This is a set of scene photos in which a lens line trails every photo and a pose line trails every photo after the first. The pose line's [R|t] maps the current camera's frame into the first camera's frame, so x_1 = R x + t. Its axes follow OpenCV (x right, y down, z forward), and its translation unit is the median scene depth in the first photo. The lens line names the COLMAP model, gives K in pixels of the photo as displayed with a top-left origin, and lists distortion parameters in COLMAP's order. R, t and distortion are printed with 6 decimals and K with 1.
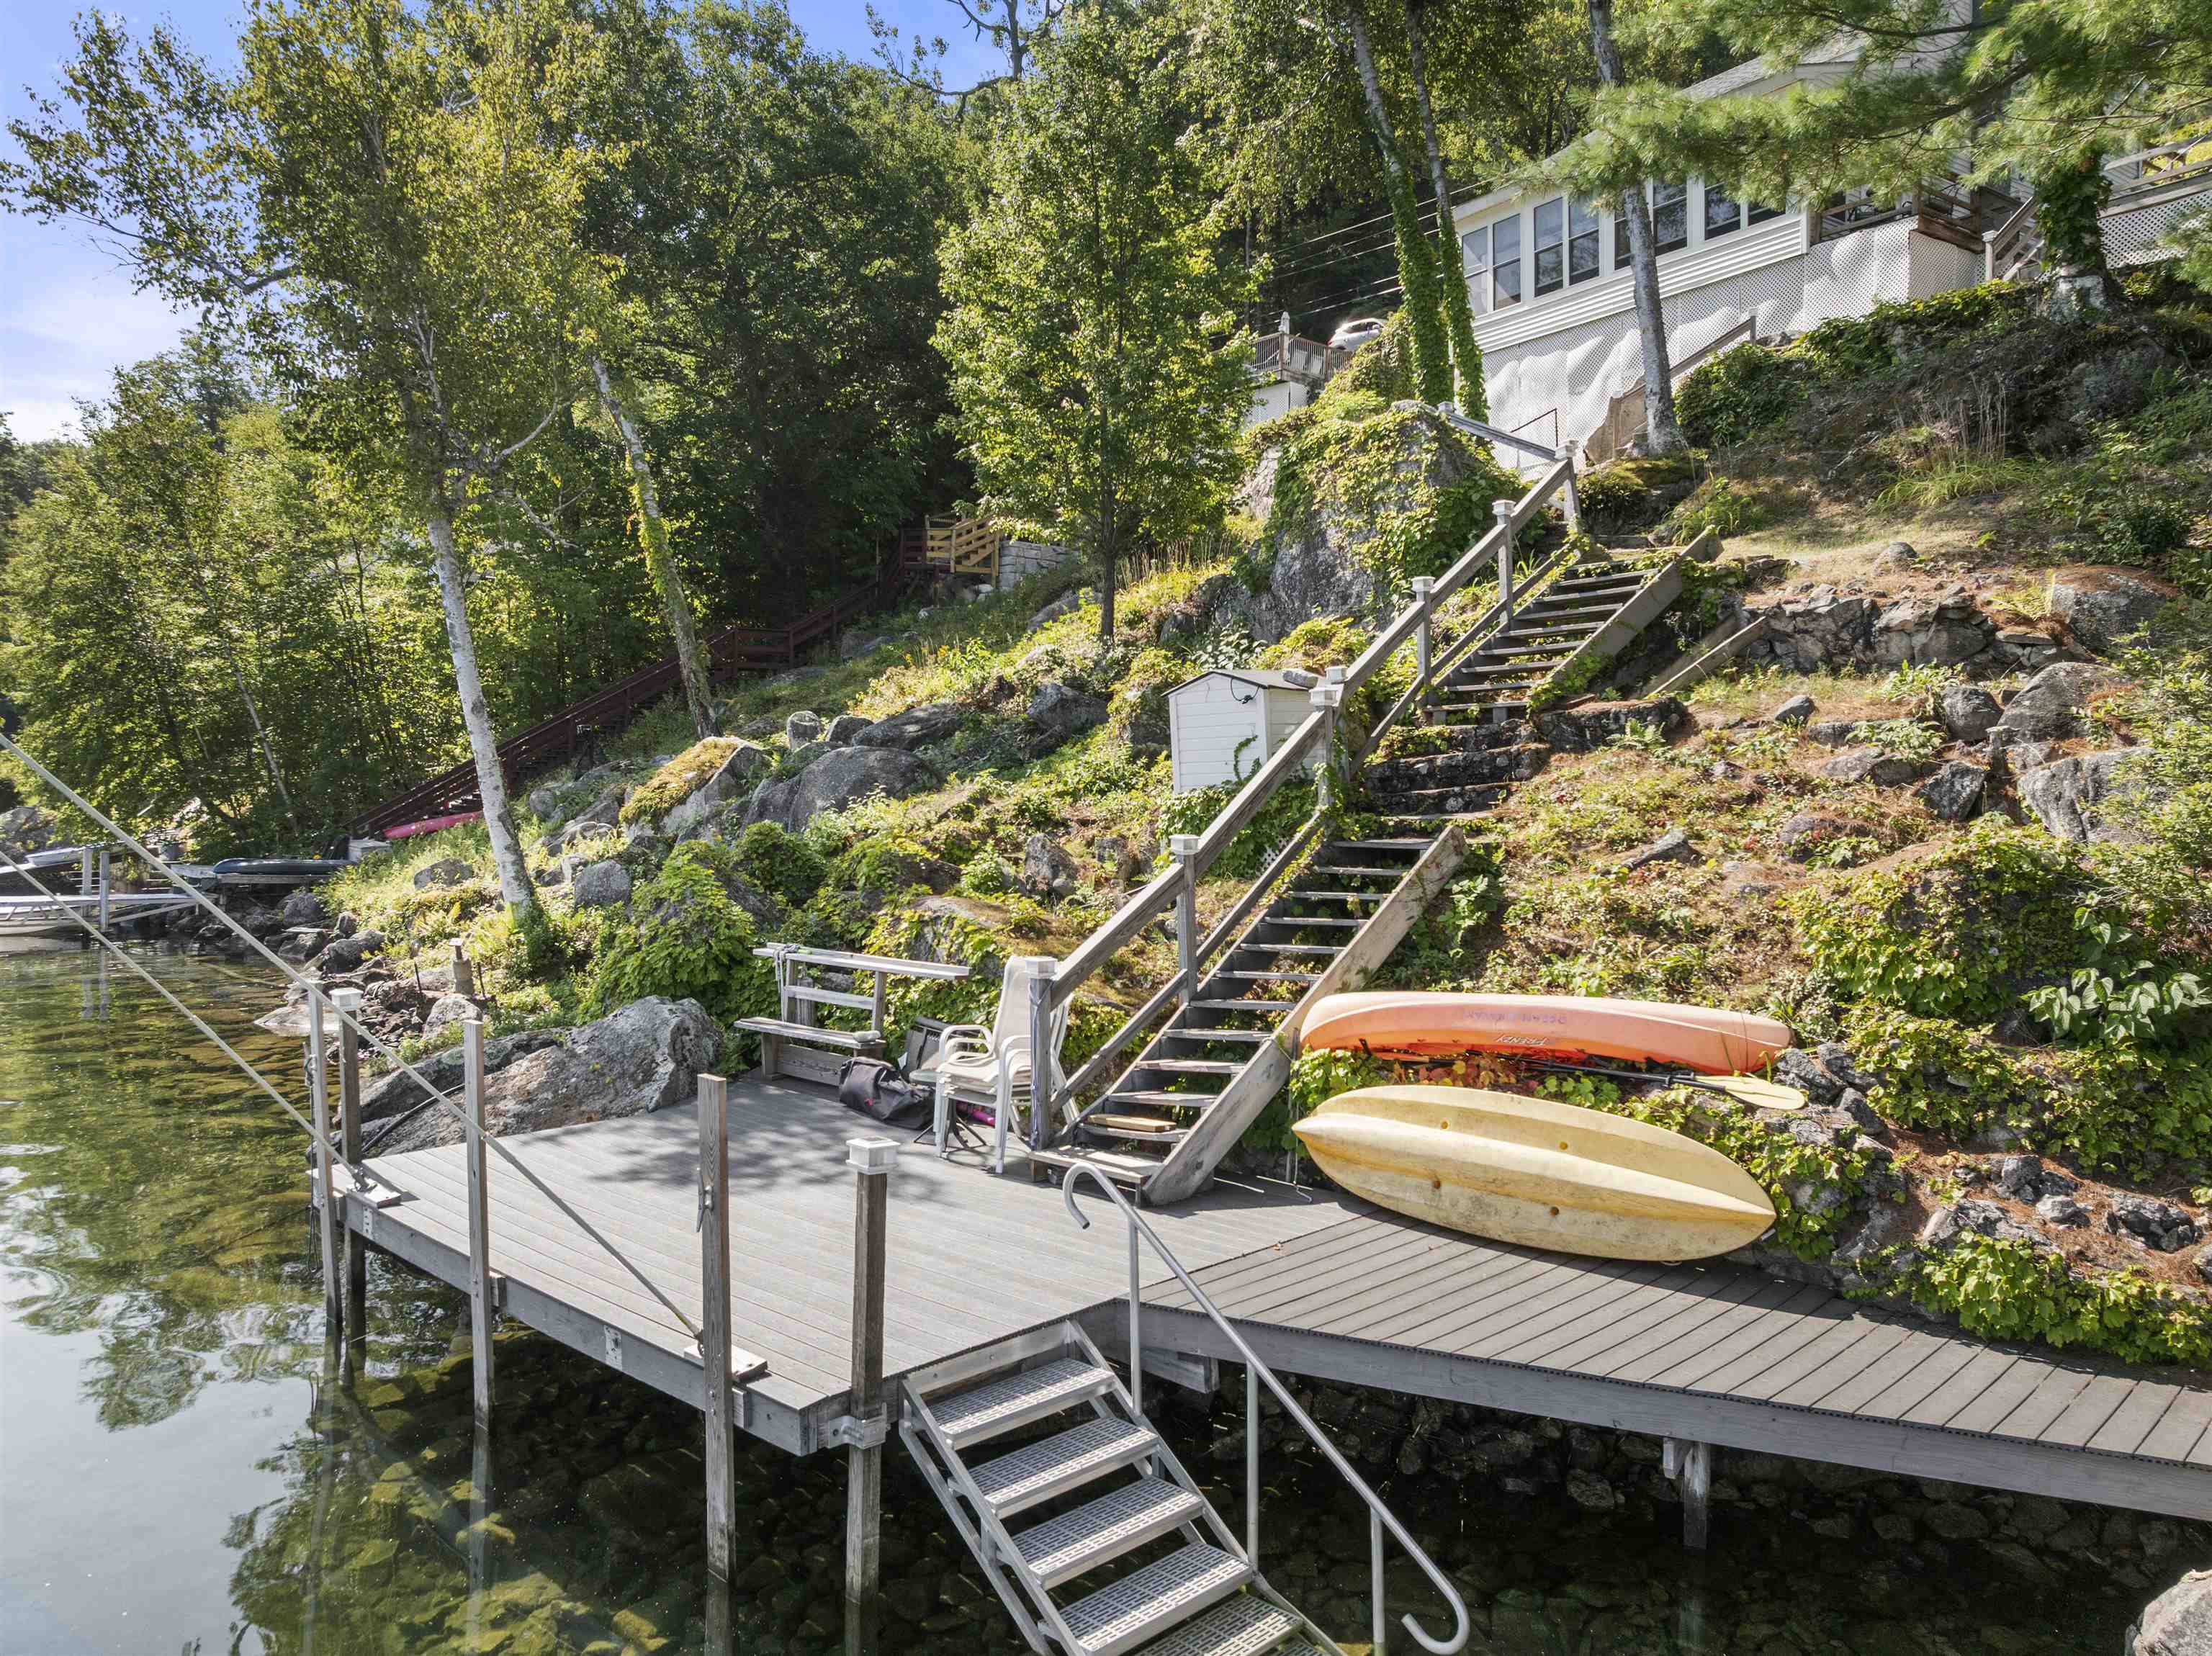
lens RADIAL K [[1575.6, 0, 1109.0], [0, 1575.6, 833.5], [0, 0, 1]] dist [-0.046826, 0.014557]
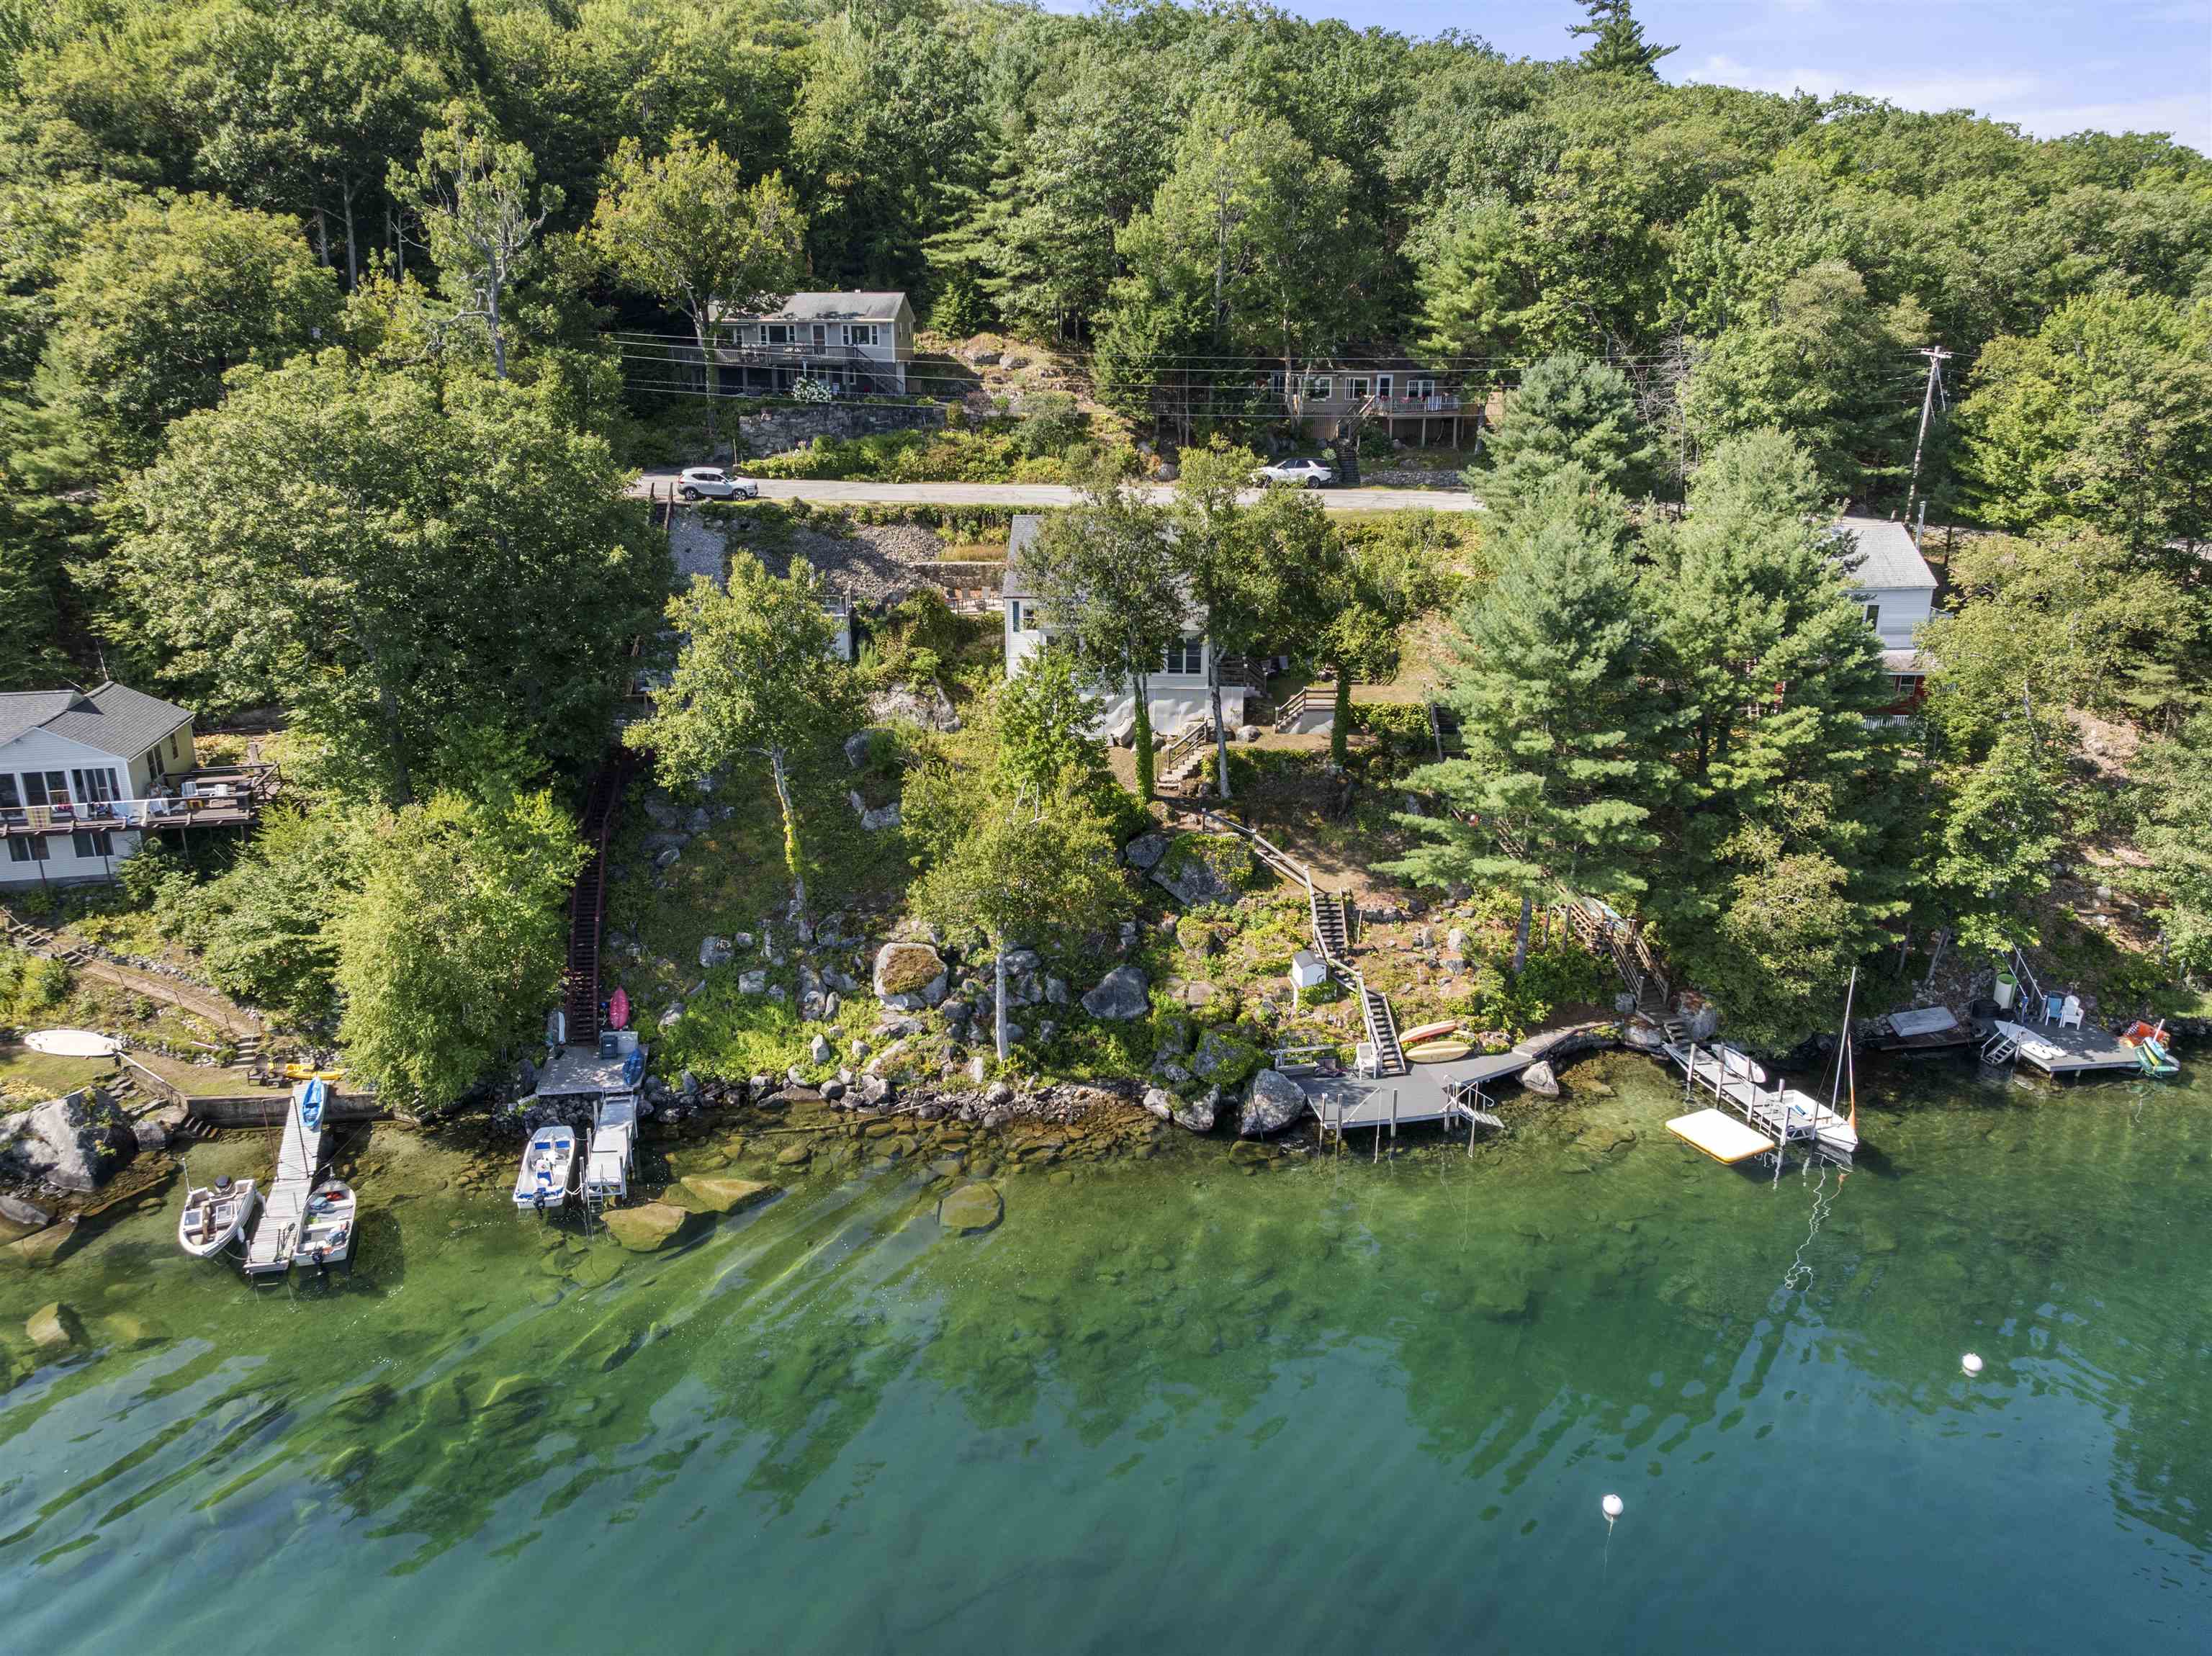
lens RADIAL K [[1575.6, 0, 1140.1], [0, 1575.6, 805.7], [0, 0, 1]] dist [-0.046826, 0.014557]
pose [[0.569234, -0.255482, 0.781474, -3.971486], [0.022114, 0.954909, 0.296074, -2.052447], [-0.821878, -0.151254, 0.549216, -1.142254]]
